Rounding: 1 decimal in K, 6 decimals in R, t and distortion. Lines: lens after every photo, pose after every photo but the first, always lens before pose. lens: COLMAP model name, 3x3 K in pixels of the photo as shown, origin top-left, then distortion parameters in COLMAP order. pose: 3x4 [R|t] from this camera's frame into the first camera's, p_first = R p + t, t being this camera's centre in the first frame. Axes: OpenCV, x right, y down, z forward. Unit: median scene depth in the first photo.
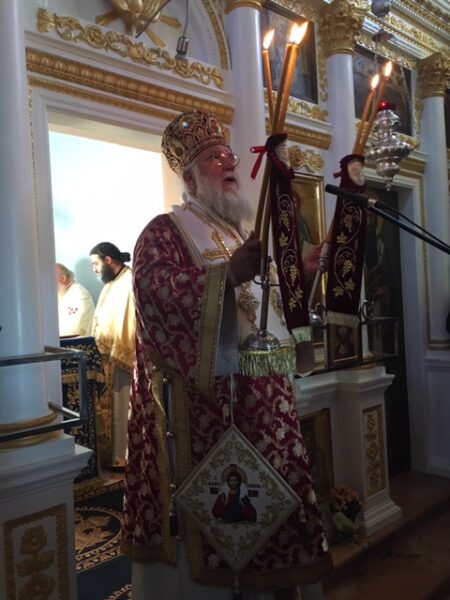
lens RADIAL K [[509.1, 0, 225.0], [0, 509.1, 300.0], [0, 0, 1]] dist [0.081496, -0.117211]
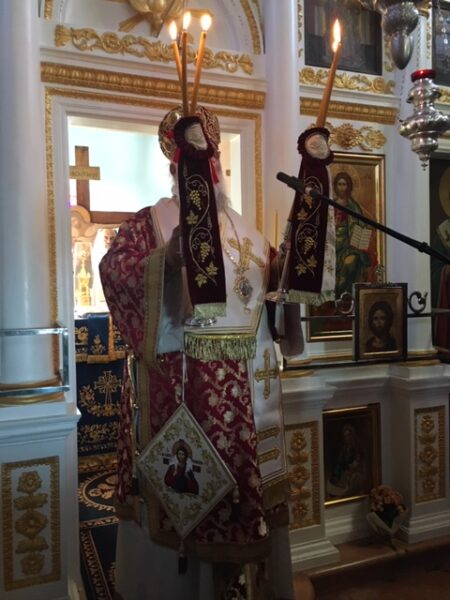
lens RADIAL K [[517.8, 0, 220.1], [0, 517.8, 304.8], [0, 0, 1]] dist [0.120805, -0.183451]
pose [[0.941628, 0.038674, -0.334427, 0.301998], [-0.024449, 0.998612, 0.046643, -0.010569], [0.335767, -0.035744, 0.941267, 0.003115]]
